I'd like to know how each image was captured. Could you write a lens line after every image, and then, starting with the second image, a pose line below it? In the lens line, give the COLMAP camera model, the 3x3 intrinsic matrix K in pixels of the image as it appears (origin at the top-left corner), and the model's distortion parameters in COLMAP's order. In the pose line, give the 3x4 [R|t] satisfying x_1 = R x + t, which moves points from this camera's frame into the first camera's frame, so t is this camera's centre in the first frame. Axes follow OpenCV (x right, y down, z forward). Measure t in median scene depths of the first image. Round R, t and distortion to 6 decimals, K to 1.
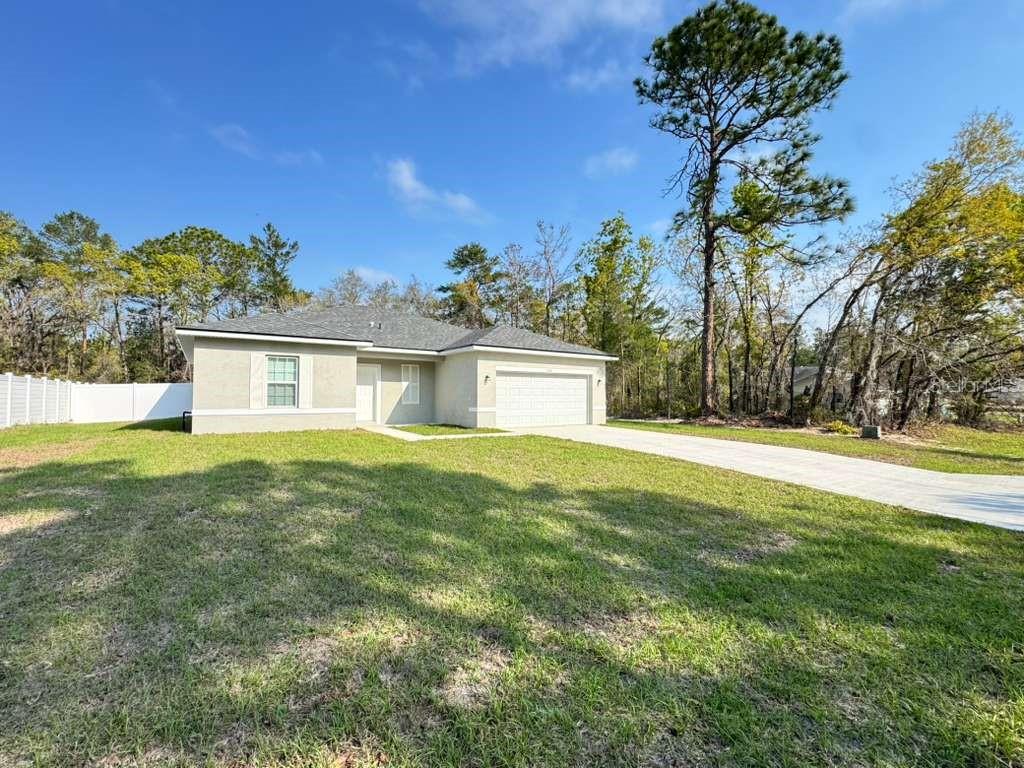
lens RADIAL K [[408.7, 0, 511.1], [0, 408.7, 383.1], [0, 0, 1]] dist [-0.000589, -0.000286]
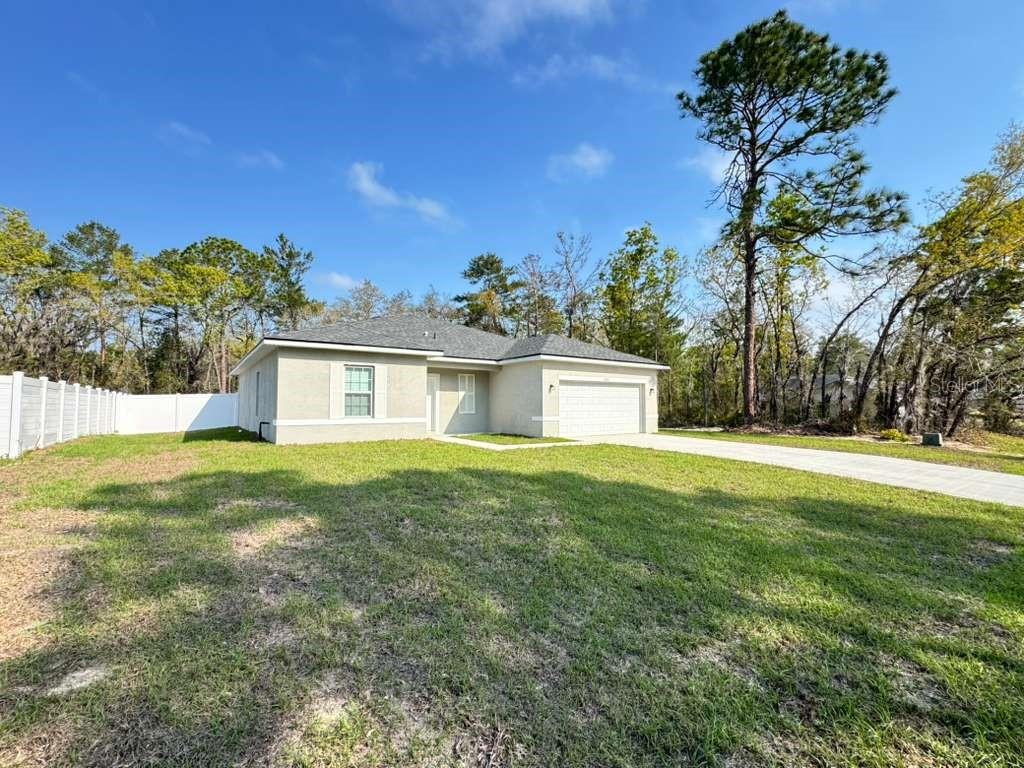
lens RADIAL K [[408.1, 0, 512.1], [0, 408.1, 386.6], [0, 0, 1]] dist [-0.003627, 0.000586]
pose [[0.999934, -0.003403, 0.011004, -0.128867], [0.003555, 0.999899, -0.013785, -0.000487], [-0.010956, 0.013823, 0.999844, -0.000913]]
